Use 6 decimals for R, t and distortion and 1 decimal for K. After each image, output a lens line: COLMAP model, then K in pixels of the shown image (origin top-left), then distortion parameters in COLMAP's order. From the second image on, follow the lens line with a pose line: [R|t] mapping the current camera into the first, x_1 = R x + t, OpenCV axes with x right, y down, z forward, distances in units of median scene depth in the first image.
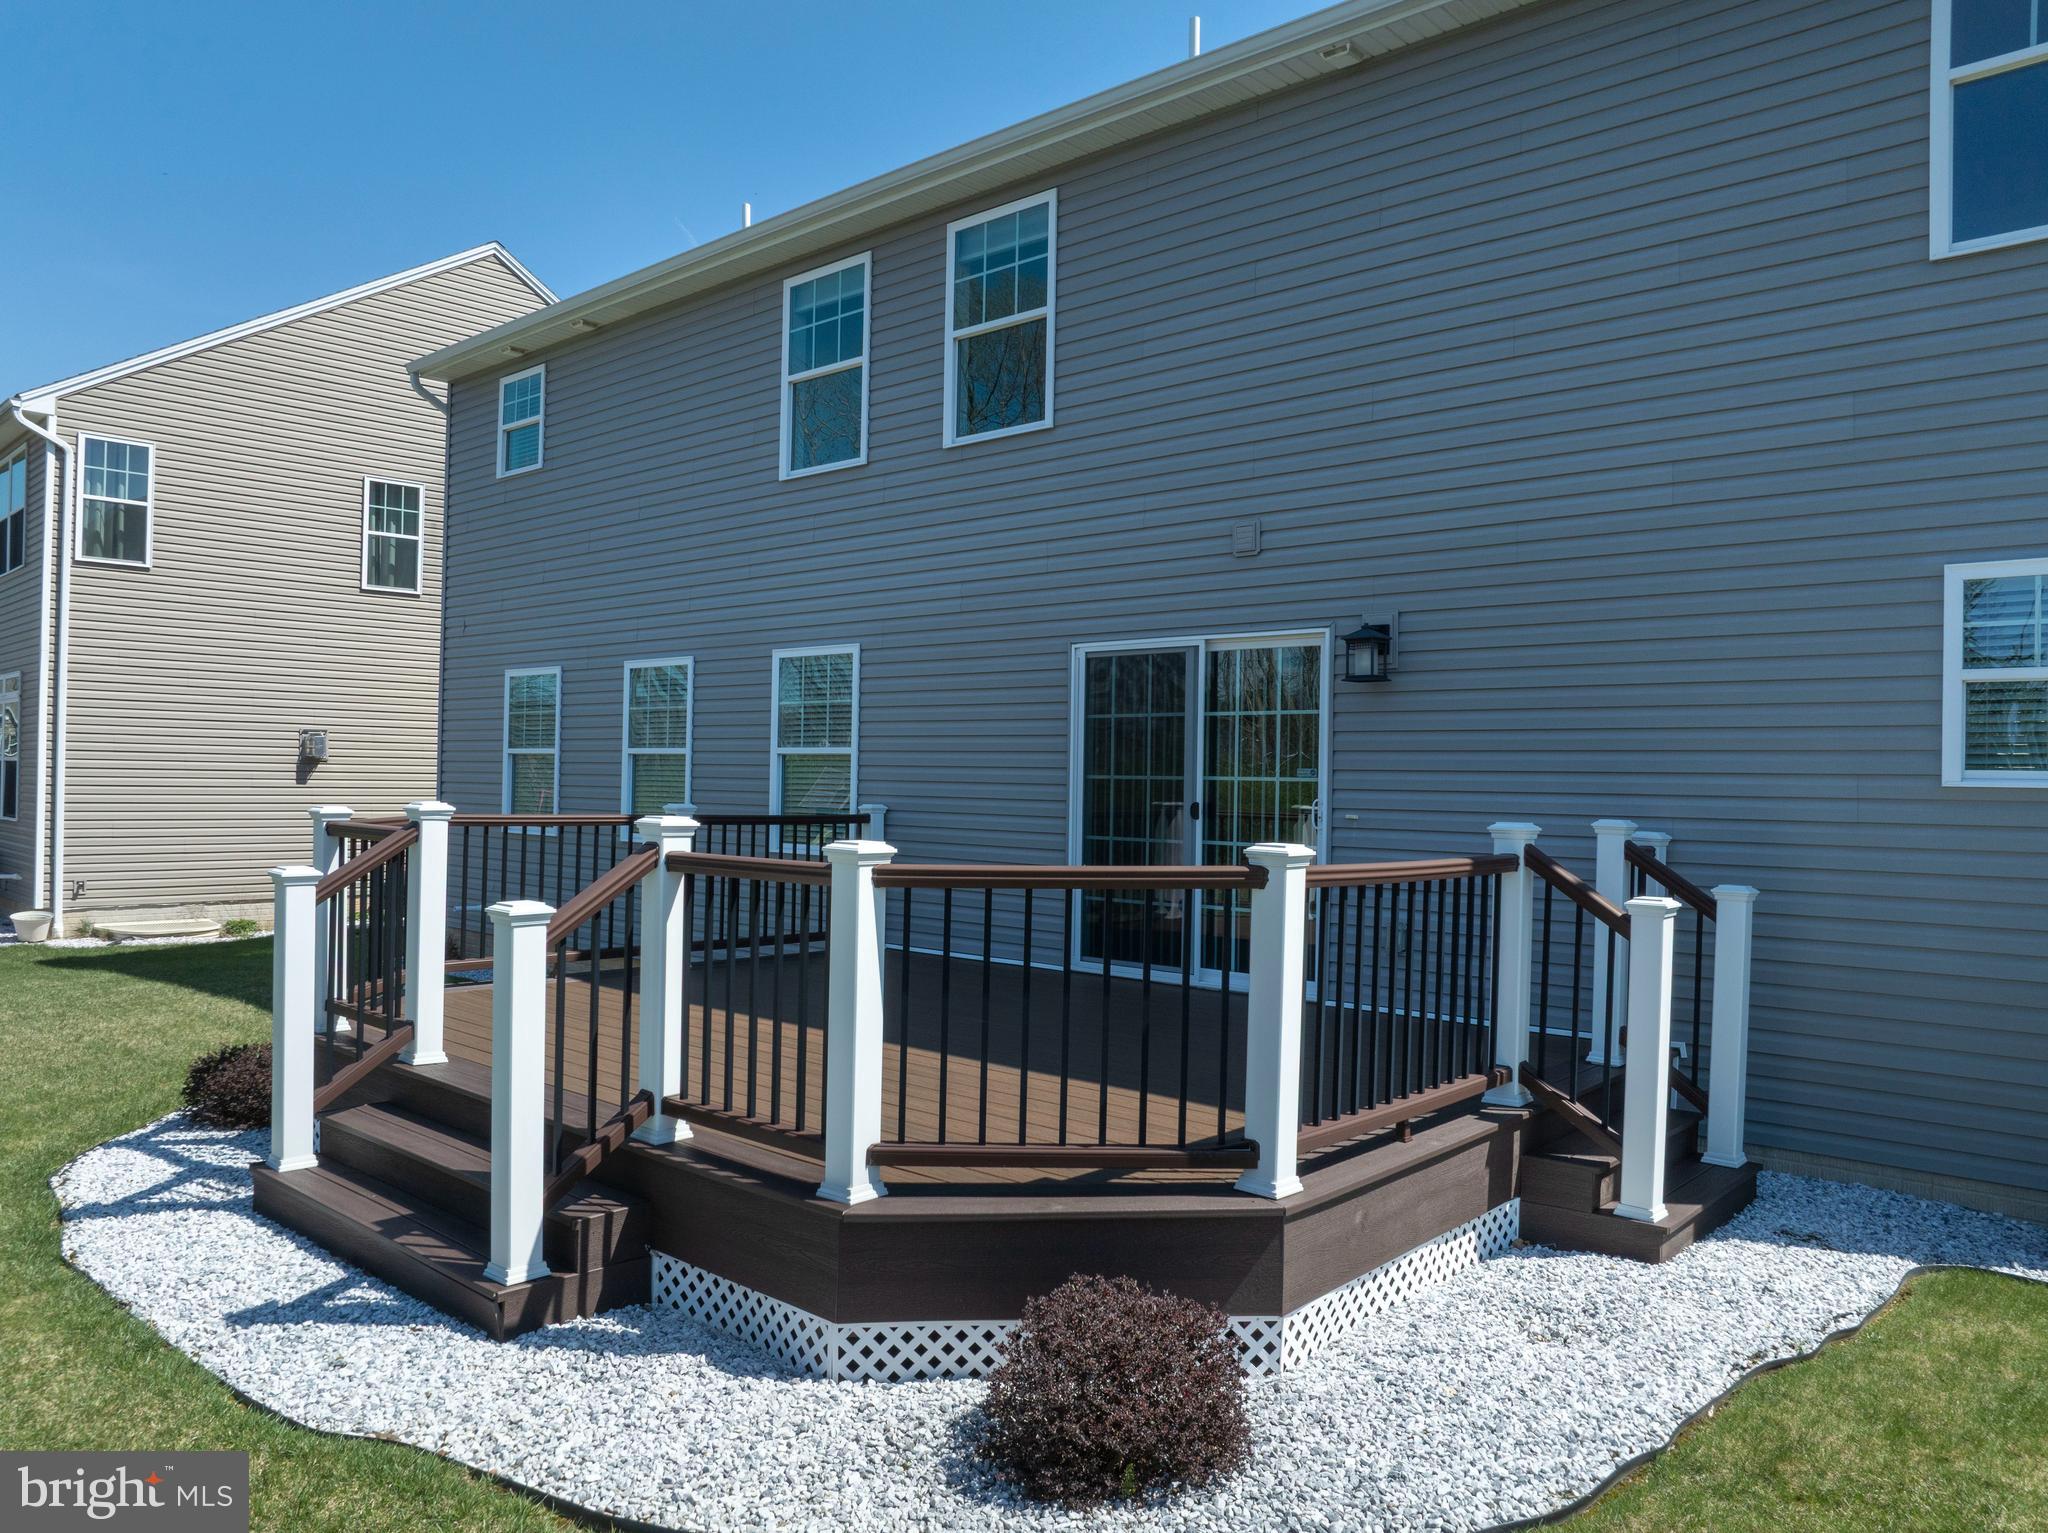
lens RADIAL K [[1441.8, 0, 1029.3], [0, 1441.8, 765.9], [0, 0, 1]] dist [-0.033796, -0.006625]
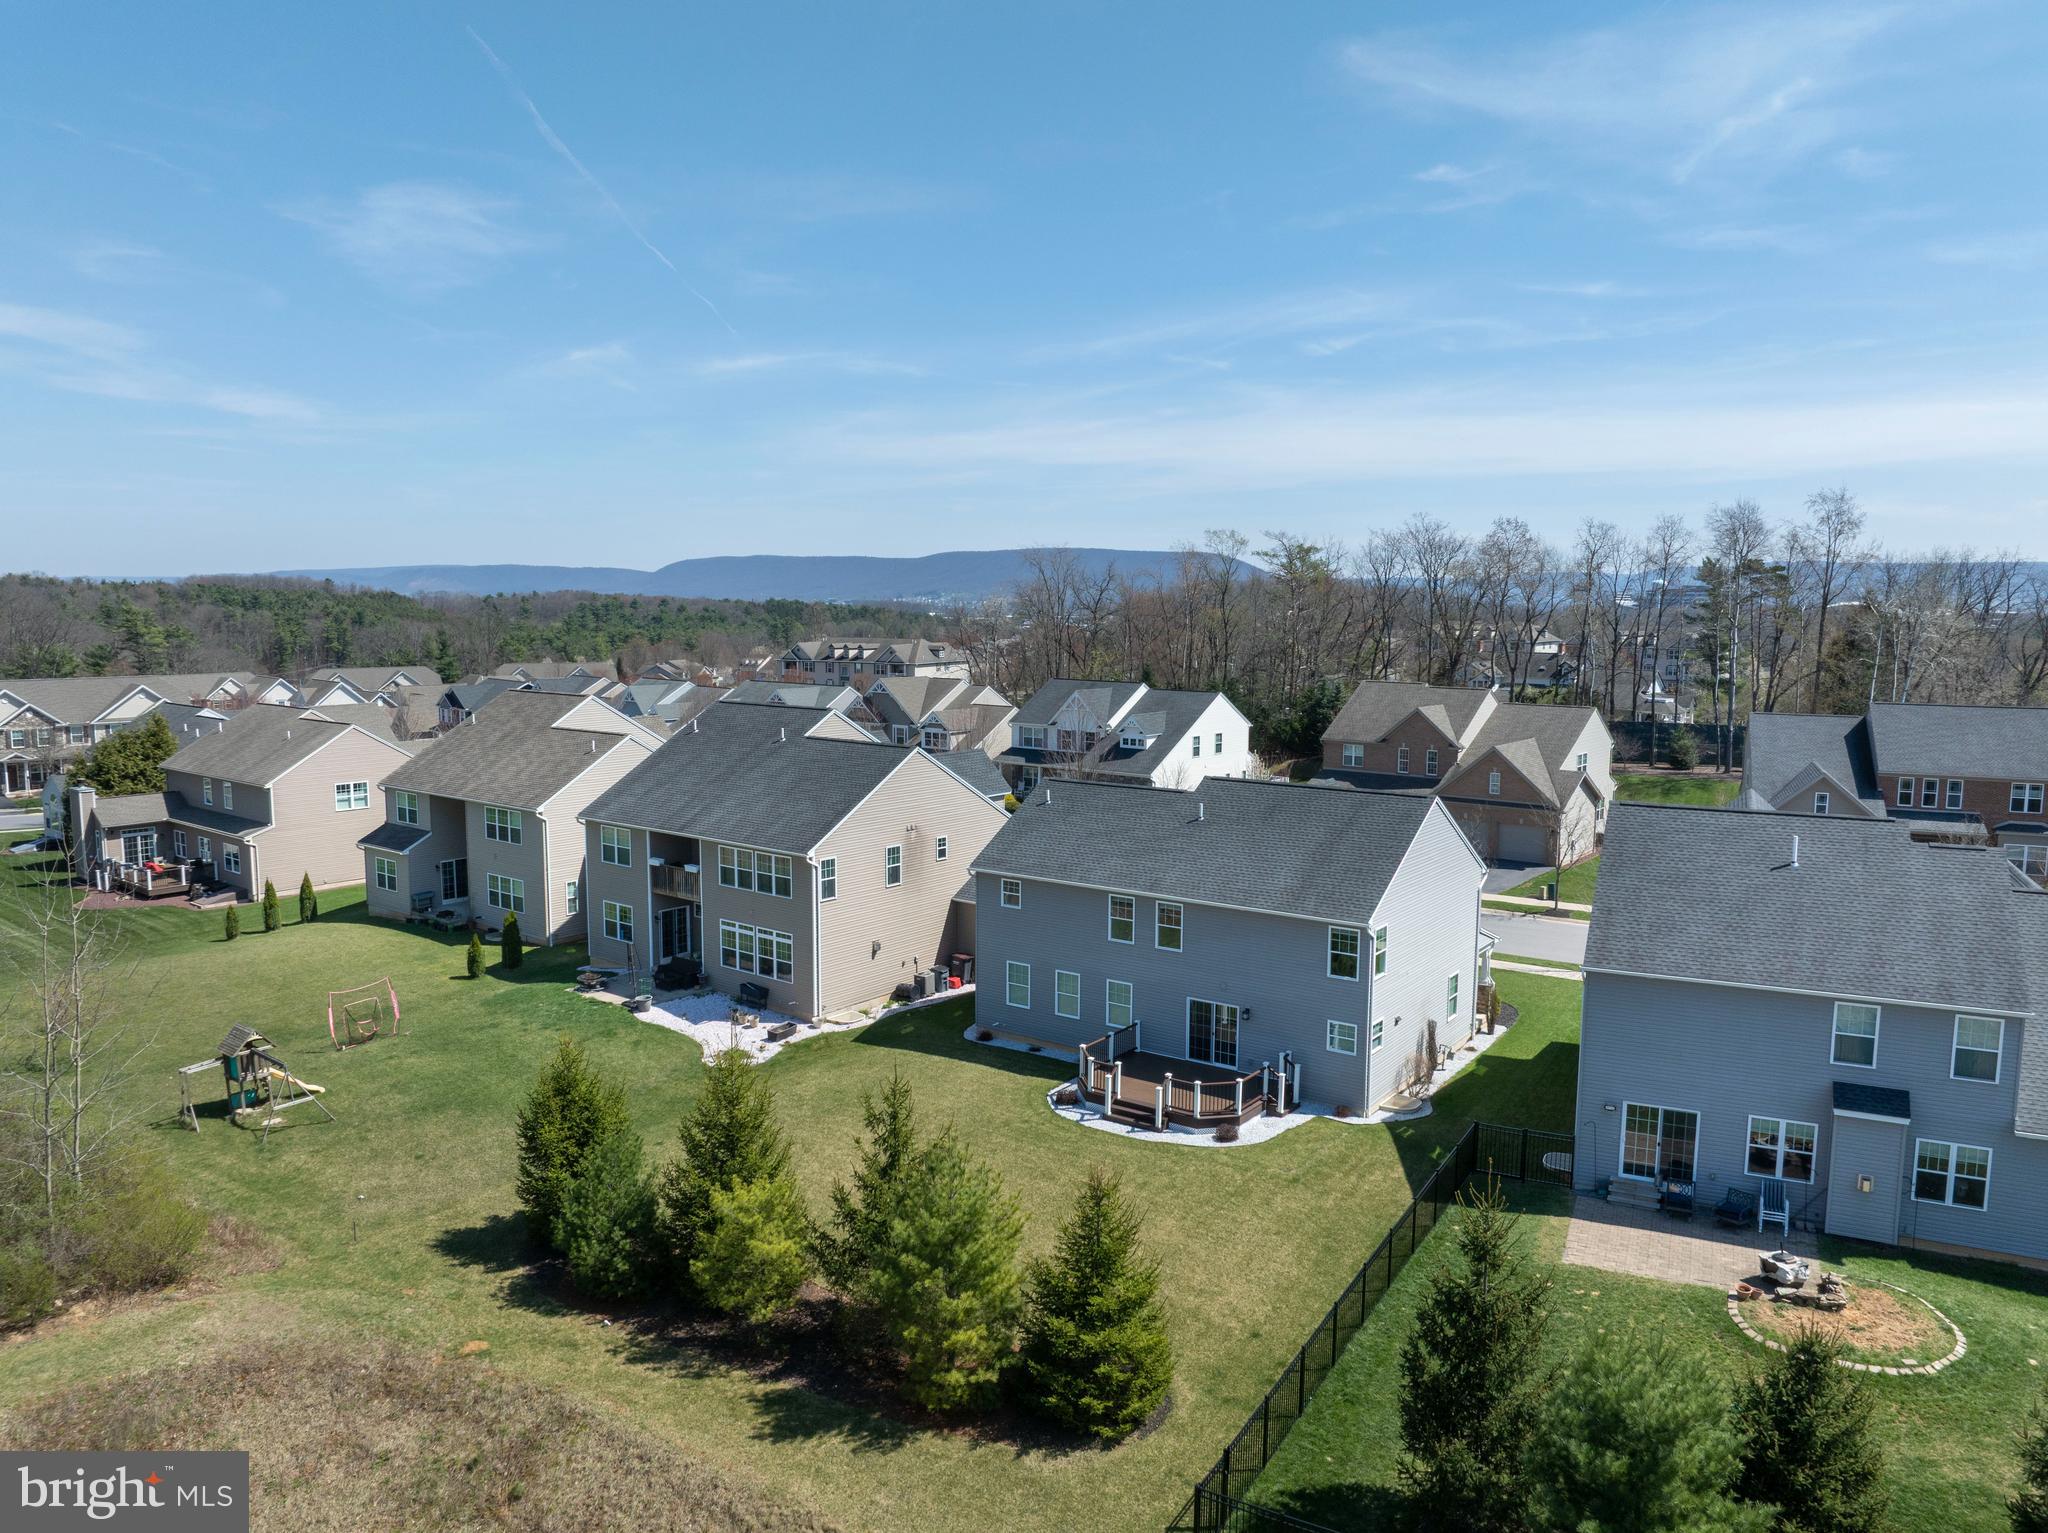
lens RADIAL K [[1441.8, 0, 1025.0], [0, 1441.8, 765.2], [0, 0, 1]] dist [-0.033796, -0.006625]
pose [[0.994734, -0.024020, 0.099635, -1.142991], [0.011167, 0.991763, 0.127601, -1.729255], [-0.101879, -0.125816, 0.986808, -4.274693]]
